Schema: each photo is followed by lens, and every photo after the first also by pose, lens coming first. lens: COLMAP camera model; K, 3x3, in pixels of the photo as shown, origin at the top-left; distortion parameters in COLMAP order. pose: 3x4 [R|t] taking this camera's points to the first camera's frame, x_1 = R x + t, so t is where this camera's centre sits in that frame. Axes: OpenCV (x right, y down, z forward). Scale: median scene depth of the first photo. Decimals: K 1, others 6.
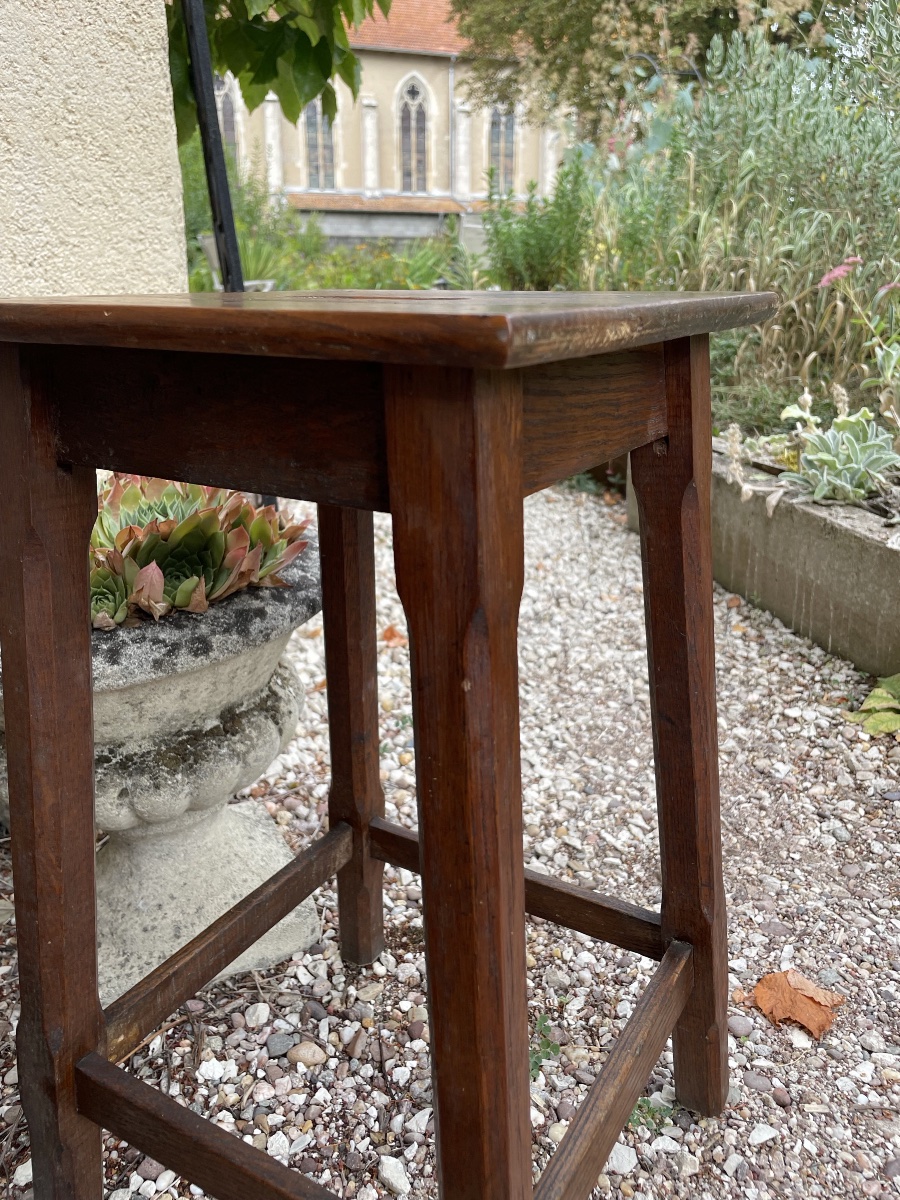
lens RADIAL K [[910.7, 0, 462.5], [0, 910.7, 598.5], [0, 0, 1]] dist [0.078025, -0.109184]
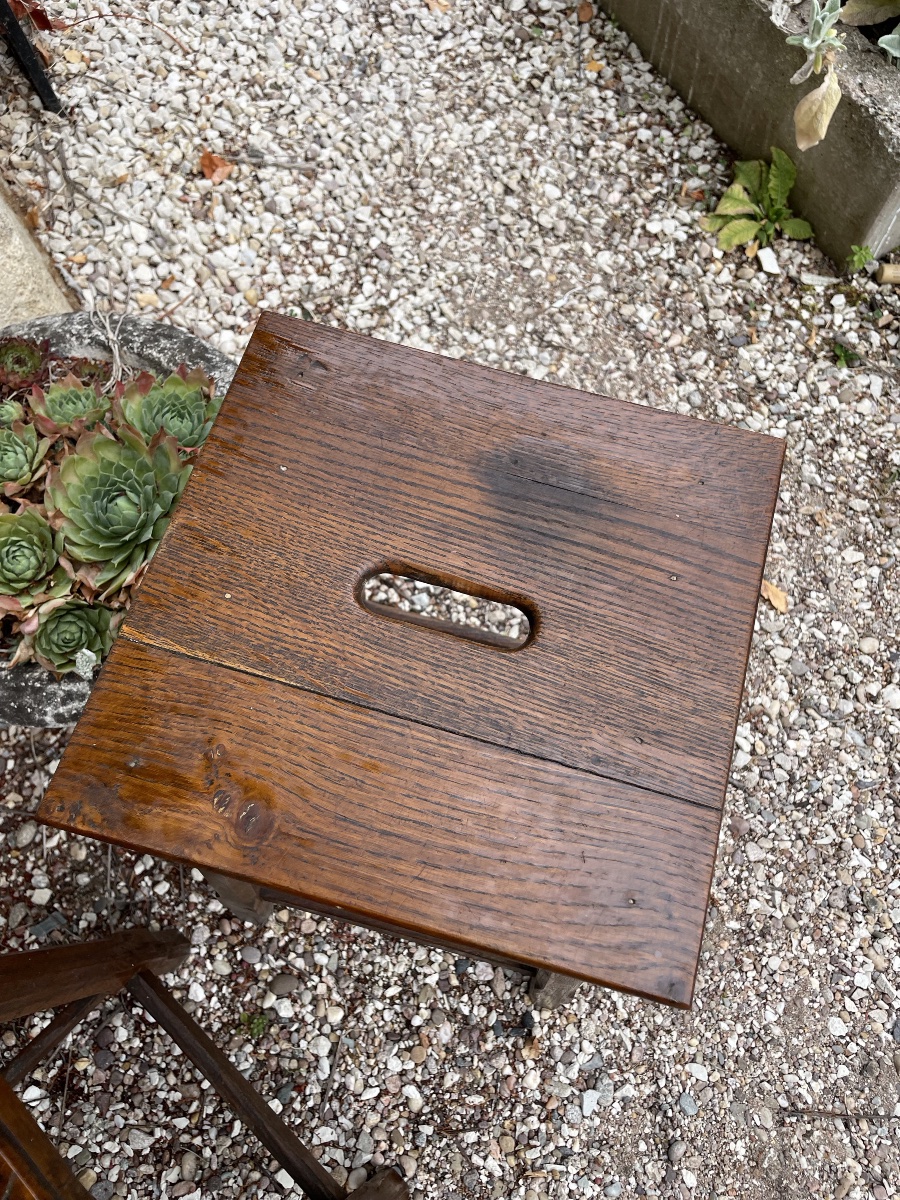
lens RADIAL K [[910.7, 0, 462.5], [0, 910.7, 598.5], [0, 0, 1]] dist [0.078025, -0.109184]
pose [[0.962912, -0.235876, 0.131006, -0.094307], [0.055992, 0.649658, 0.758162, -0.514137], [-0.263941, -0.722708, 0.638770, 0.152713]]
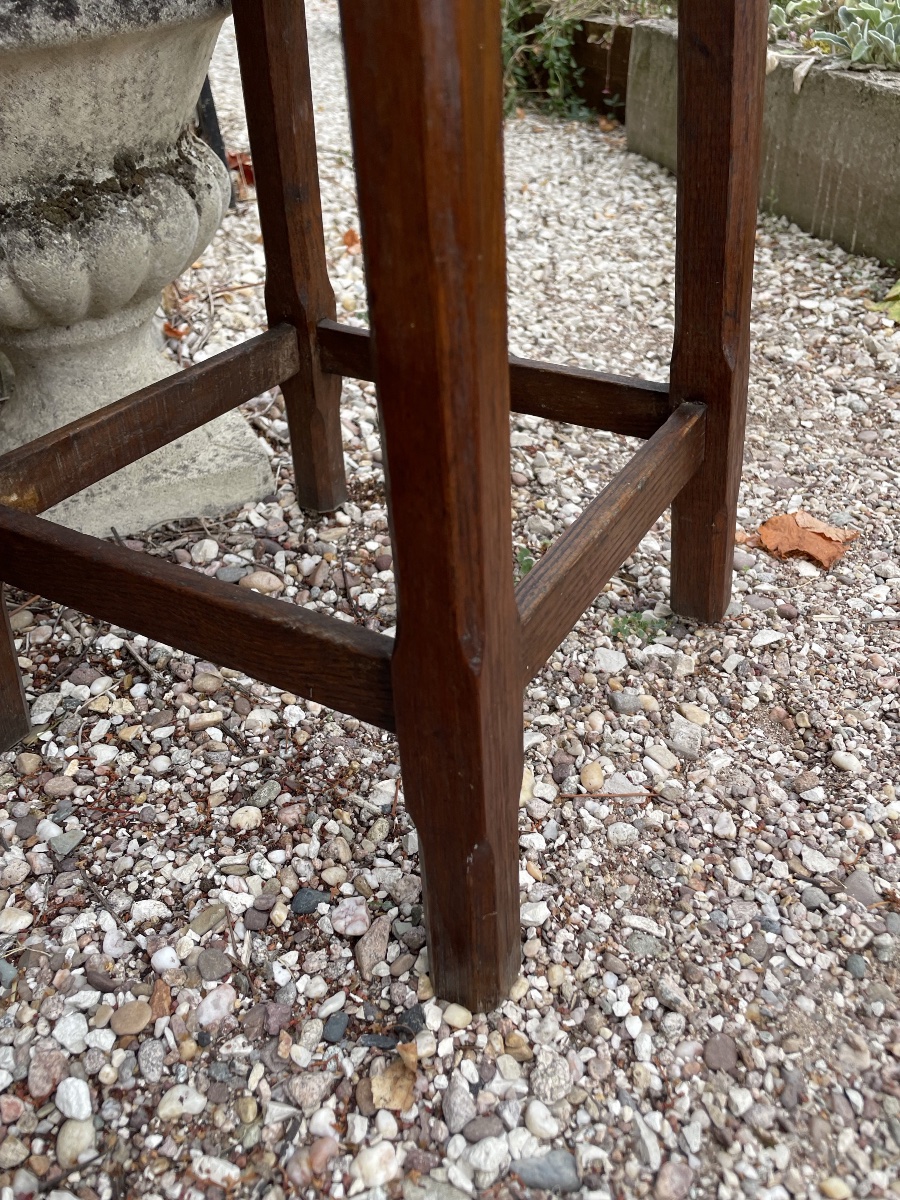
lens RADIAL K [[910.7, 0, 462.5], [0, 910.7, 598.5], [0, 0, 1]] dist [0.078025, -0.109184]
pose [[0.999712, -0.017281, 0.016633, 0.008541], [0.012037, 0.961295, 0.275259, 0.195828], [-0.020746, -0.274980, 0.961226, 0.101363]]
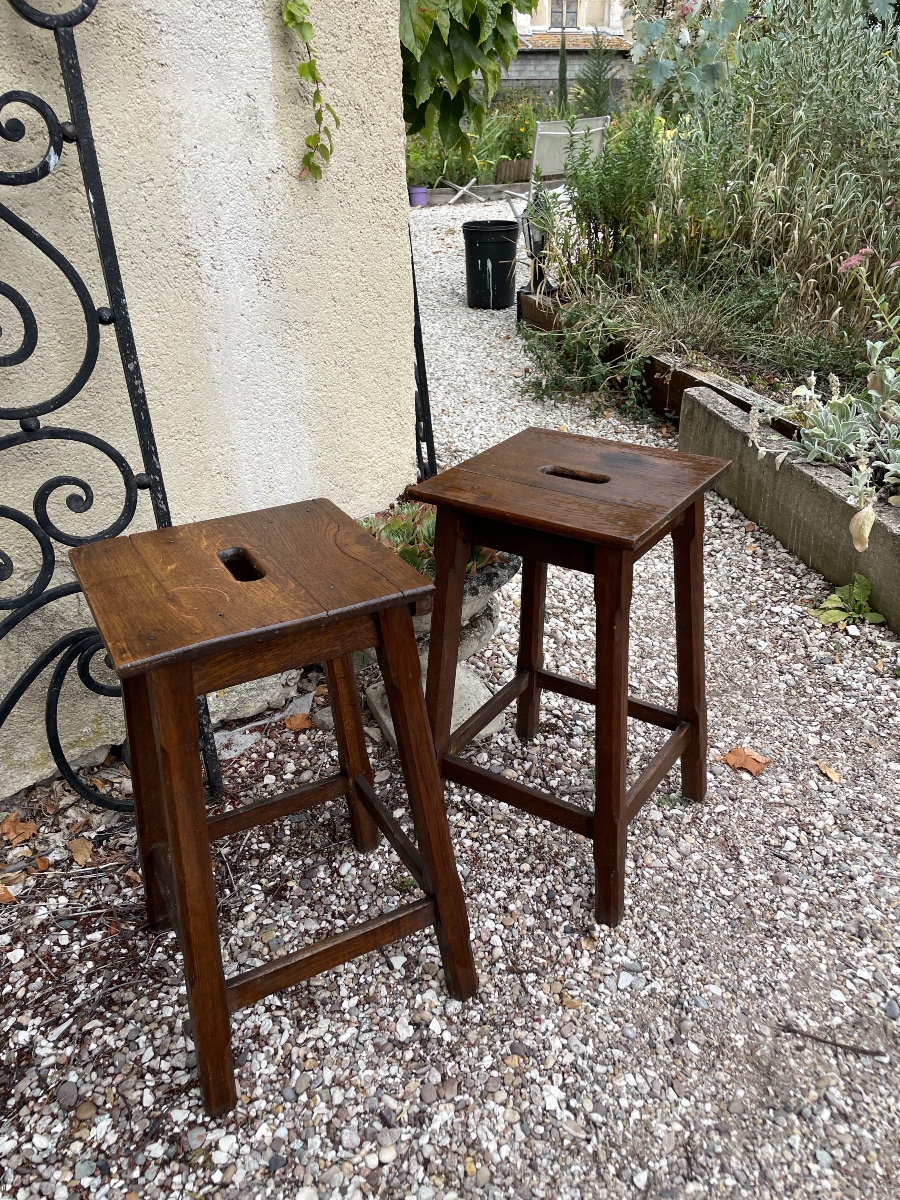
lens RADIAL K [[902.0, 0, 462.6], [0, 902.0, 608.9], [0, 0, 1]] dist [0.087878, -0.111198]
pose [[0.998415, 0.011657, -0.055061, -0.121476], [-0.002784, 0.987347, 0.158549, -0.162300], [0.056213, -0.158145, 0.985815, -0.754439]]
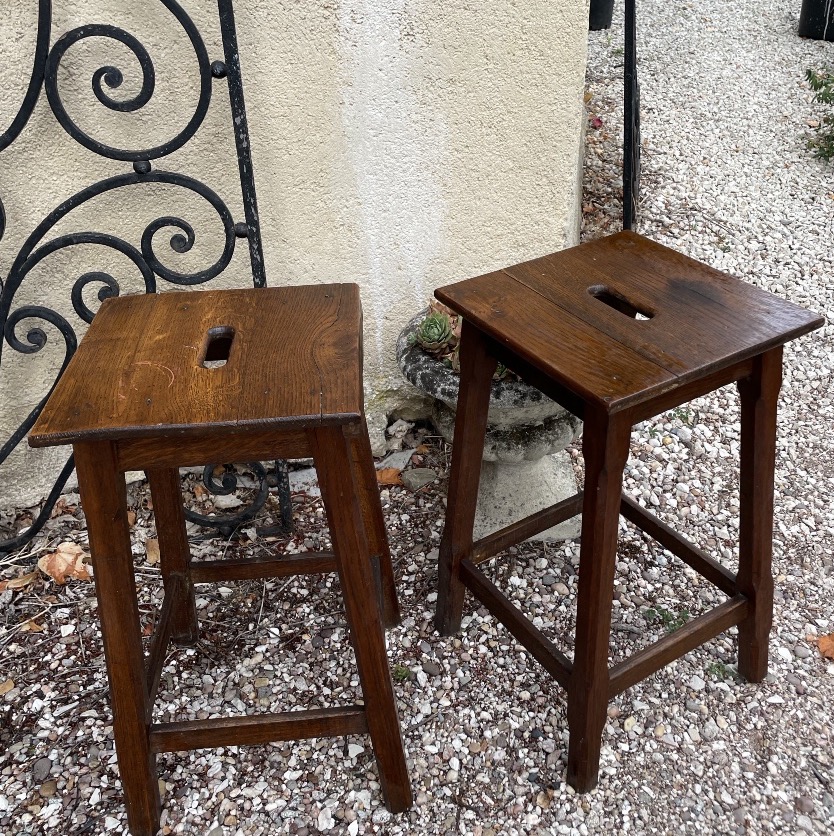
lens RADIAL K [[904.4, 0, 444.3], [0, 904.4, 390.7], [0, 0, 1]] dist [0.095956, -0.129840]
pose [[0.895401, 0.220054, -0.387082, 0.204840], [-0.124302, 0.958314, 0.257259, -0.294977], [0.427557, -0.182235, 0.885429, -0.581662]]
